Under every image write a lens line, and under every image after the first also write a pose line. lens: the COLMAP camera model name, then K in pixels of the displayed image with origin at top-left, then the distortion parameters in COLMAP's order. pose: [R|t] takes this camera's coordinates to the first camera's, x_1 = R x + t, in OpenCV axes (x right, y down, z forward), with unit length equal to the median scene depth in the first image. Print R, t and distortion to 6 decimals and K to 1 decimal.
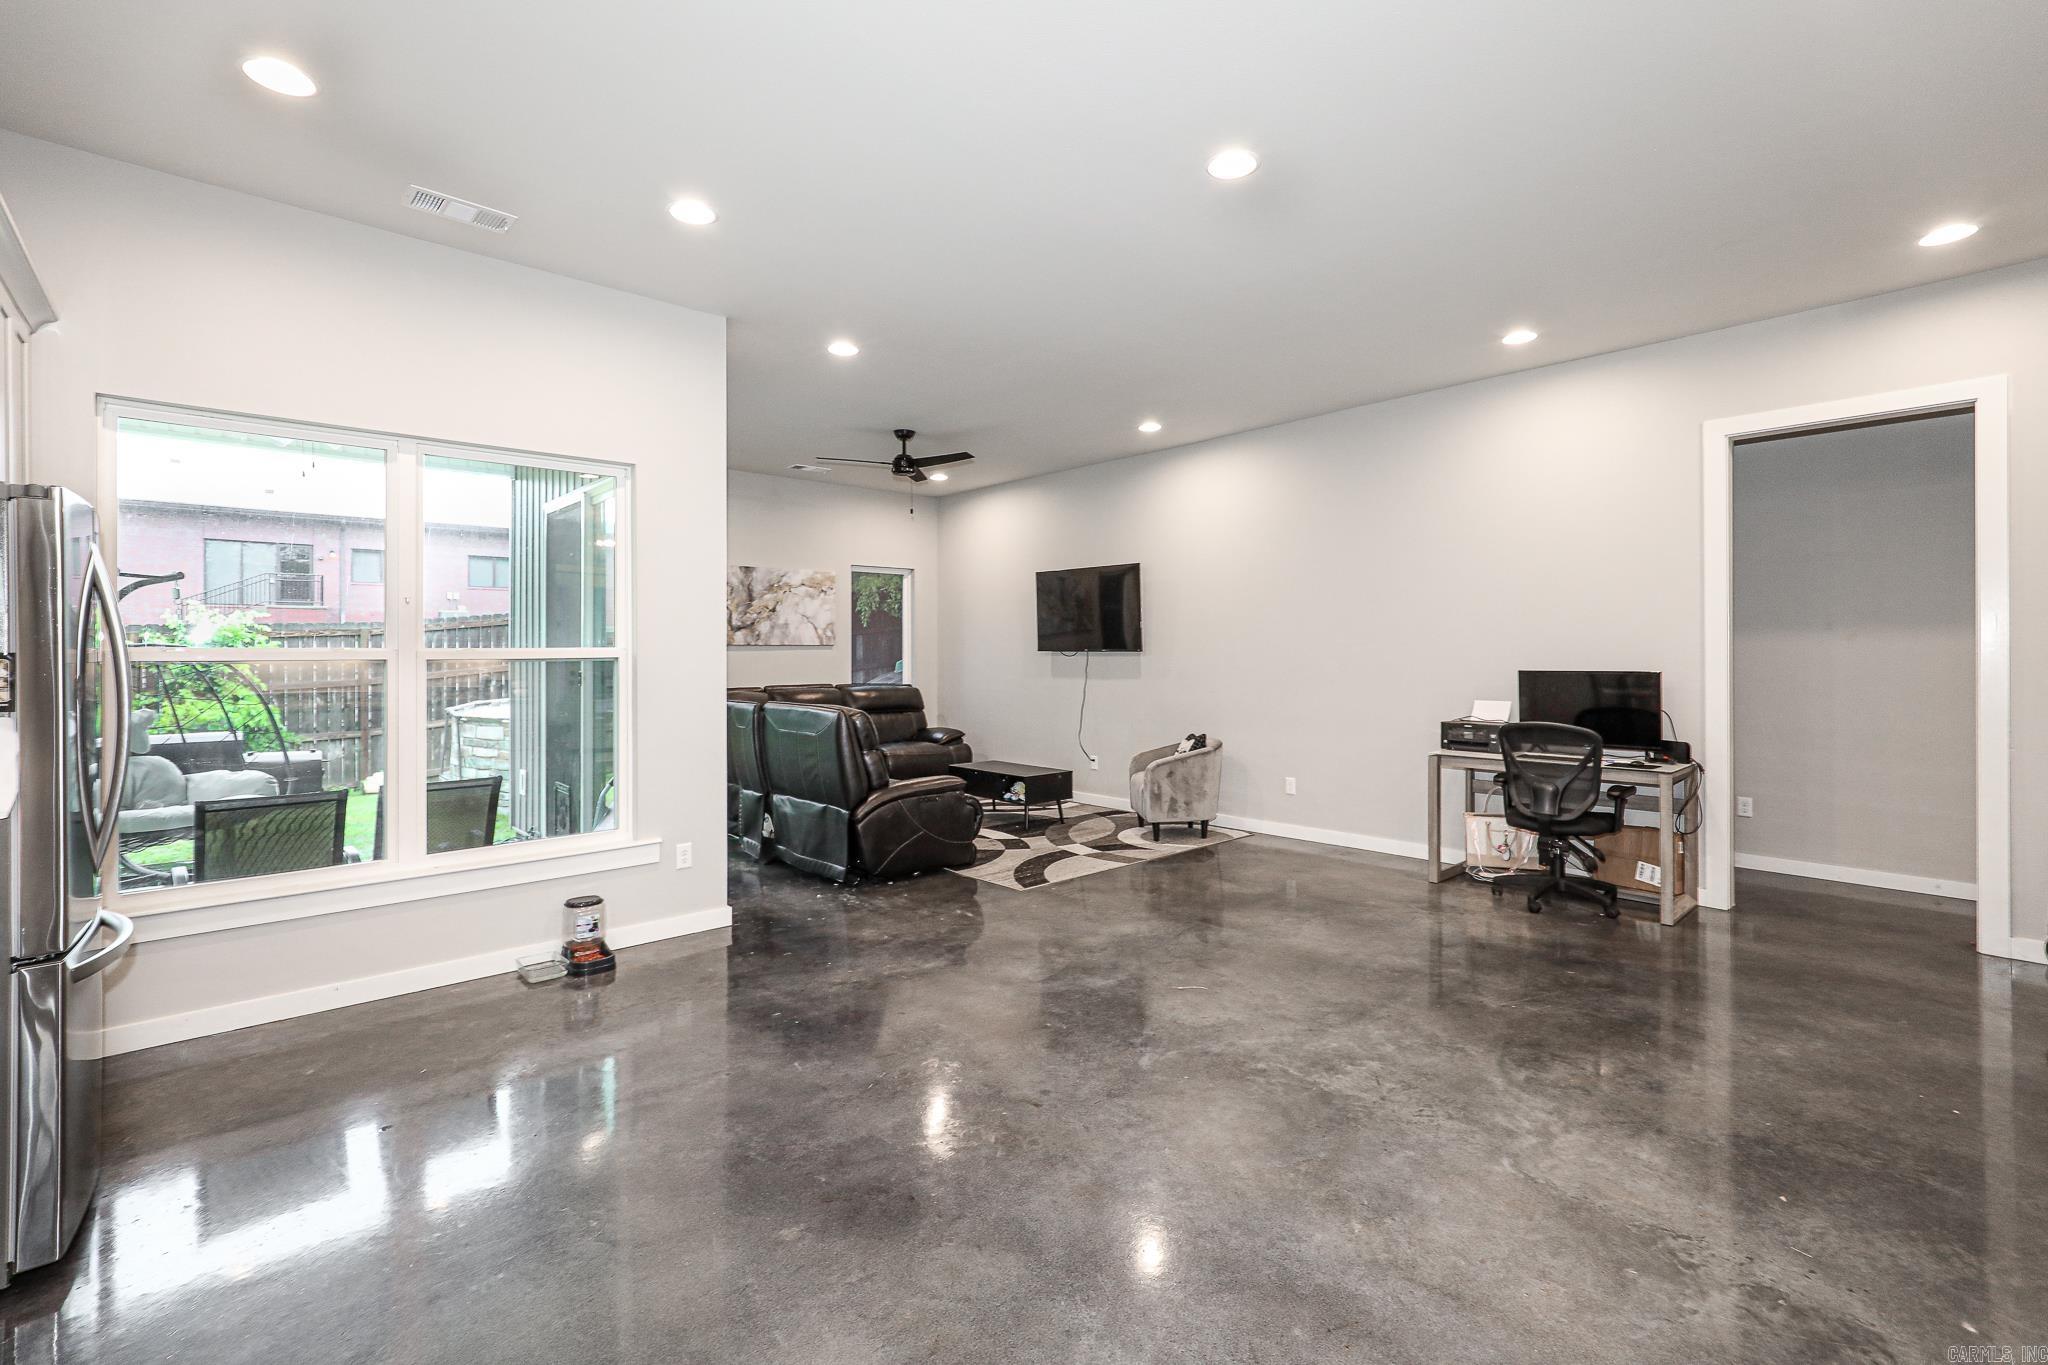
lens RADIAL K [[937.0, 0, 1021.2], [0, 937.0, 632.7], [0, 0, 1]] dist [-0.021984, 0.005578]
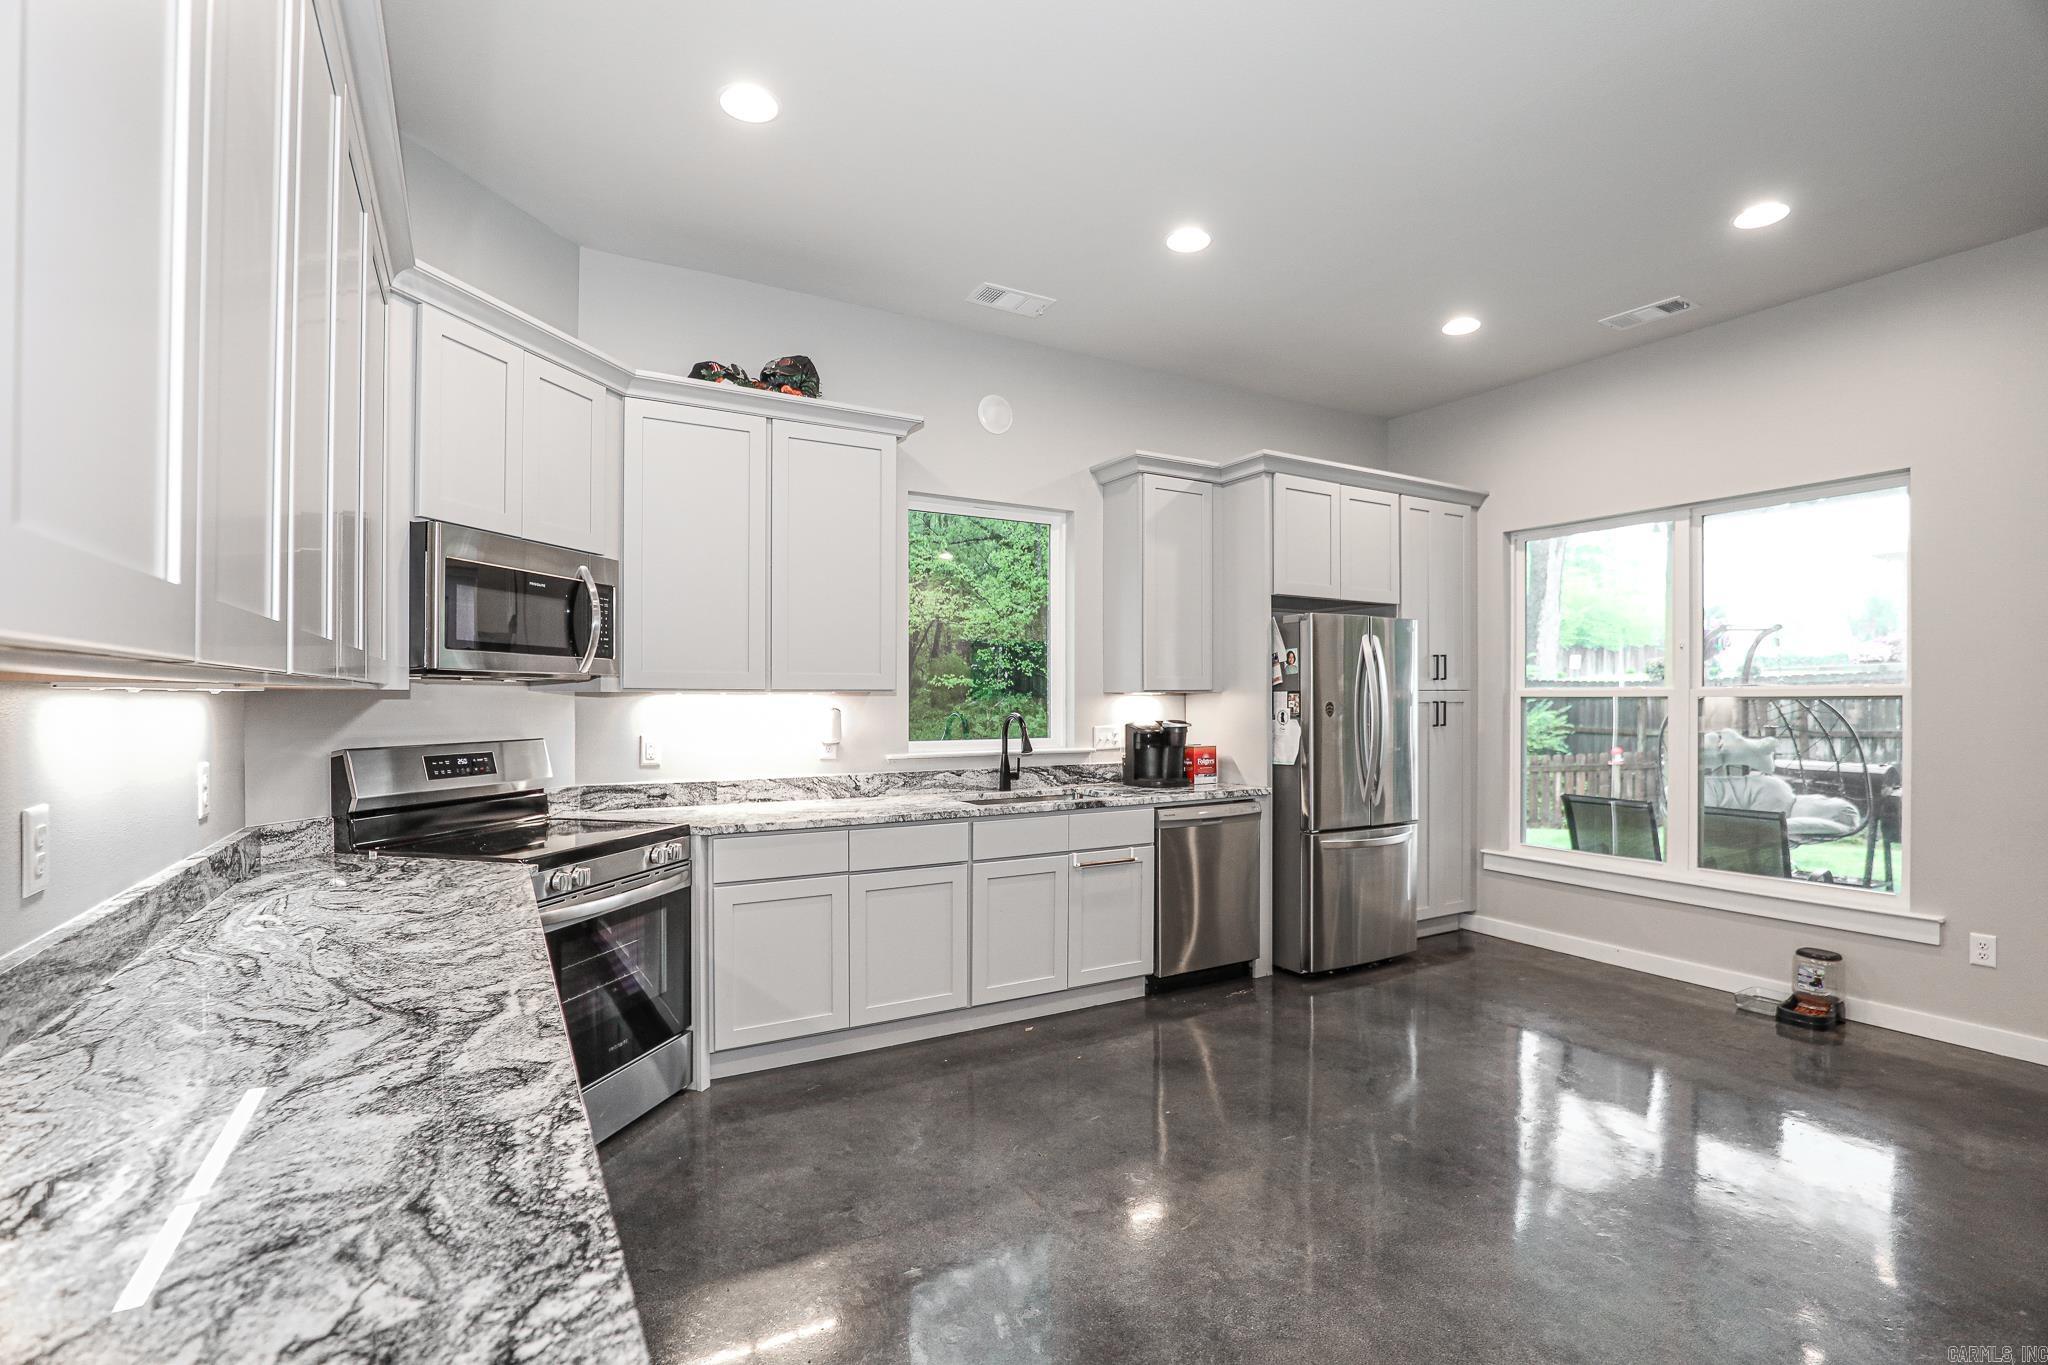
lens RADIAL K [[937.0, 0, 1036.0], [0, 937.0, 697.0], [0, 0, 1]] dist [-0.021984, 0.005578]
pose [[-0.192148, 0.002720, -0.981362, 0.360219], [0.024592, 0.999695, -0.002044, 0.007377], [0.981058, -0.024526, -0.192157, 0.241189]]
